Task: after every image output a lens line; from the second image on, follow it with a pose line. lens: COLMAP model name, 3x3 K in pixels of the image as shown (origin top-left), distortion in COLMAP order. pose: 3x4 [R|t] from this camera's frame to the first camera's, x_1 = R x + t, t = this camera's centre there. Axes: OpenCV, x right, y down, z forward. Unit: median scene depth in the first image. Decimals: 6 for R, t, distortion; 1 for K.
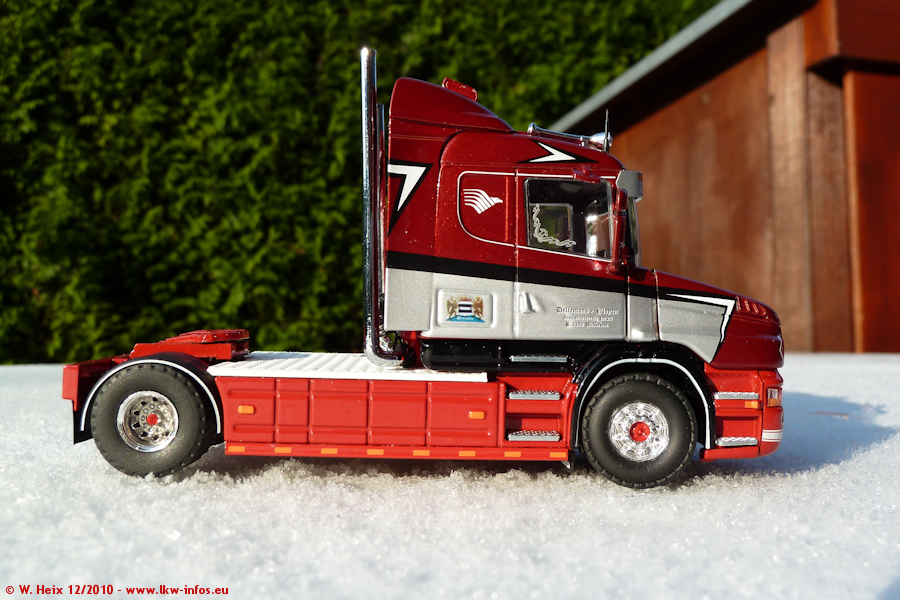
lens RADIAL K [[895.6, 0, 450.2], [0, 895.6, 297.2], [0, 0, 1]] dist [-0.014347, -0.014454]
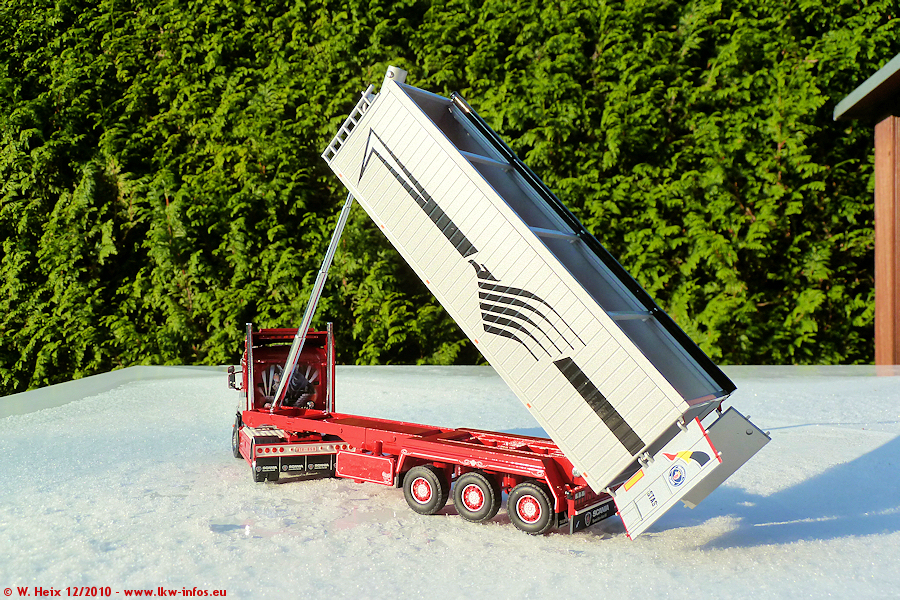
lens RADIAL K [[898.2, 0, 448.1], [0, 898.2, 298.0], [0, 0, 1]] dist [-0.008274, -0.009754]
pose [[0.923594, 0.009310, -0.383260, 0.102650], [0.009426, 0.998851, 0.046978, -0.036716], [0.383257, -0.047001, 0.922445, -0.026369]]
